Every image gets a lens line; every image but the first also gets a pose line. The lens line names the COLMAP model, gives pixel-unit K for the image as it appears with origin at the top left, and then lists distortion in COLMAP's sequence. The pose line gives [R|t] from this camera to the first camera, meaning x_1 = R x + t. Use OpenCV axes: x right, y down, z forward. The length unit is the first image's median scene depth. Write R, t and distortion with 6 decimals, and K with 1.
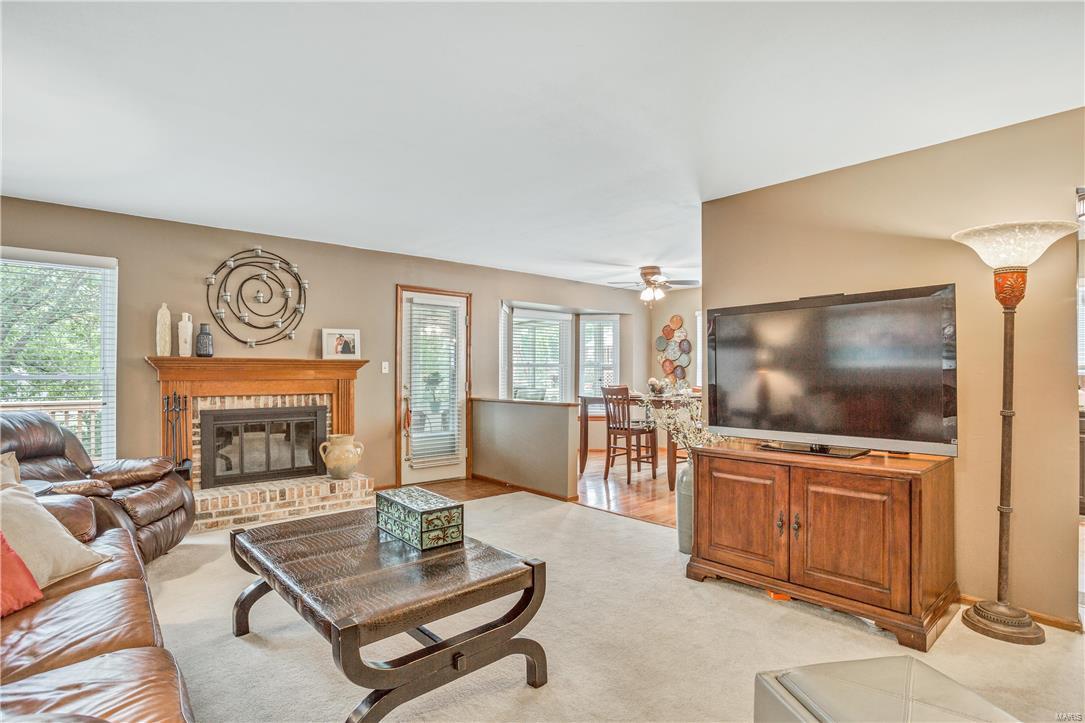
lens RADIAL K [[545.7, 0, 556.2], [0, 545.7, 369.8], [0, 0, 1]] dist [-0.045888, 0.000459]
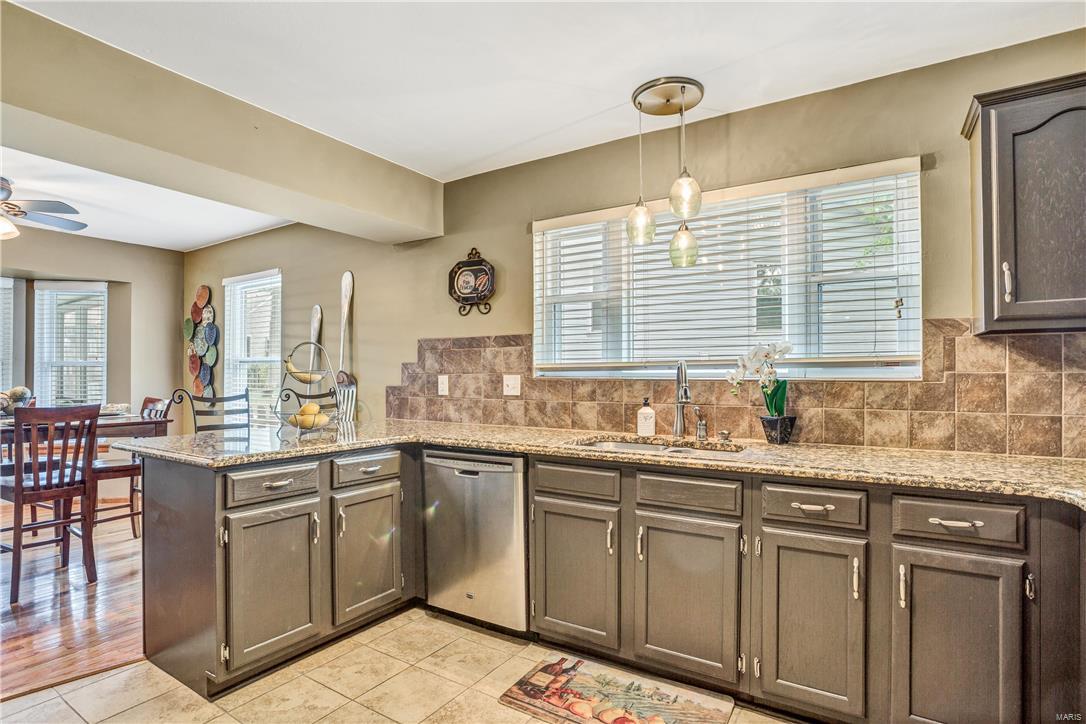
lens RADIAL K [[546.2, 0, 556.8], [0, 546.2, 370.3], [0, 0, 1]] dist [-0.045888, 0.000459]
pose [[0.964245, 0.001657, 0.265008, 0.457920], [0.000329, 0.999972, -0.007451, 0.003941], [-0.265013, 0.007271, 0.964217, 0.289018]]
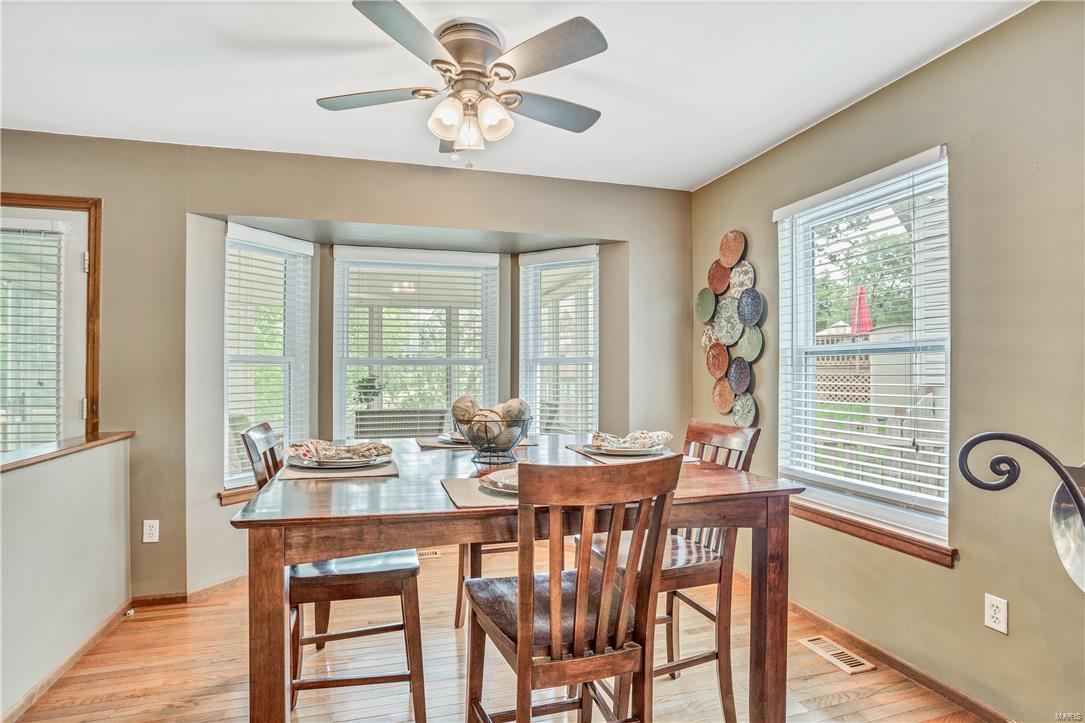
lens RADIAL K [[556.1, 0, 527.2], [0, 556.1, 368.2], [0, 0, 1]] dist [-0.044432, 0.001235]
pose [[0.888228, -0.005592, -0.459368, 0.273502], [0.002516, 0.999970, -0.007308, 0.001720], [0.459395, 0.005335, 0.888216, 0.583169]]
